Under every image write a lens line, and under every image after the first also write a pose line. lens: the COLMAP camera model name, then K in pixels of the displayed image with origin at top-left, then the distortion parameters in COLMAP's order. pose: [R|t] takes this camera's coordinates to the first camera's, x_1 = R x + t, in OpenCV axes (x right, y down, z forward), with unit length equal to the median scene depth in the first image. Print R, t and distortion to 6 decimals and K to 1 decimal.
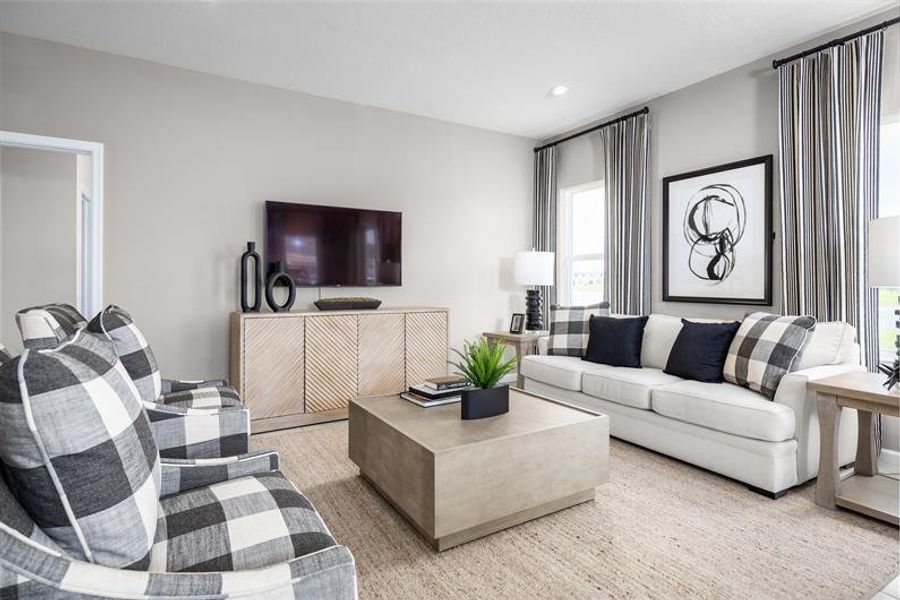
lens RADIAL K [[471.4, 0, 450.2], [0, 471.4, 285.4], [0, 0, 1]] dist [-0.000485, -0.000251]
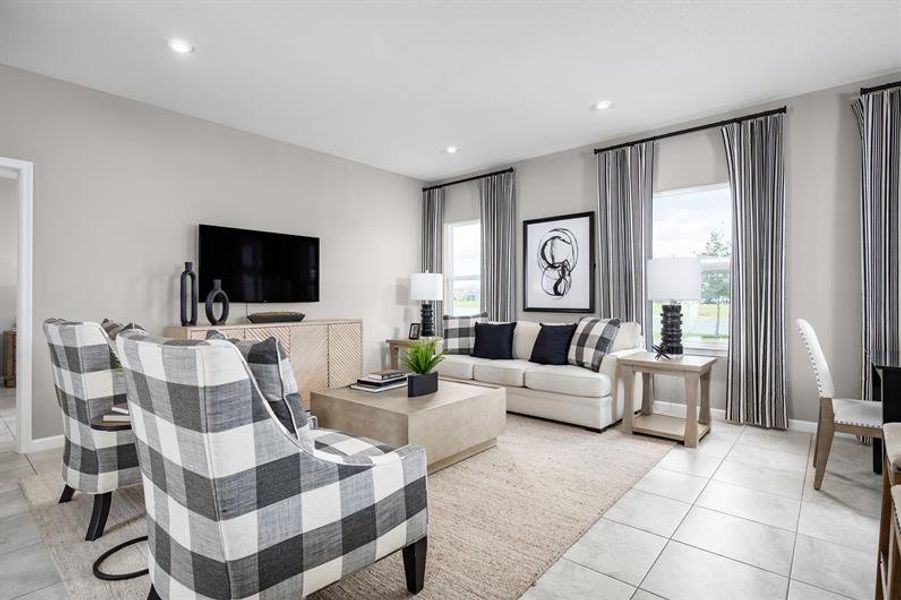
lens RADIAL K [[451.0, 0, 450.5], [0, 451.0, 300.0], [0, 0, 1]] dist [0.001088, 0.000485]
pose [[0.949519, -0.005237, 0.313665, -0.175455], [0.005918, 0.999982, -0.001218, 0.001079], [-0.313653, 0.003013, 0.949533, -0.189633]]
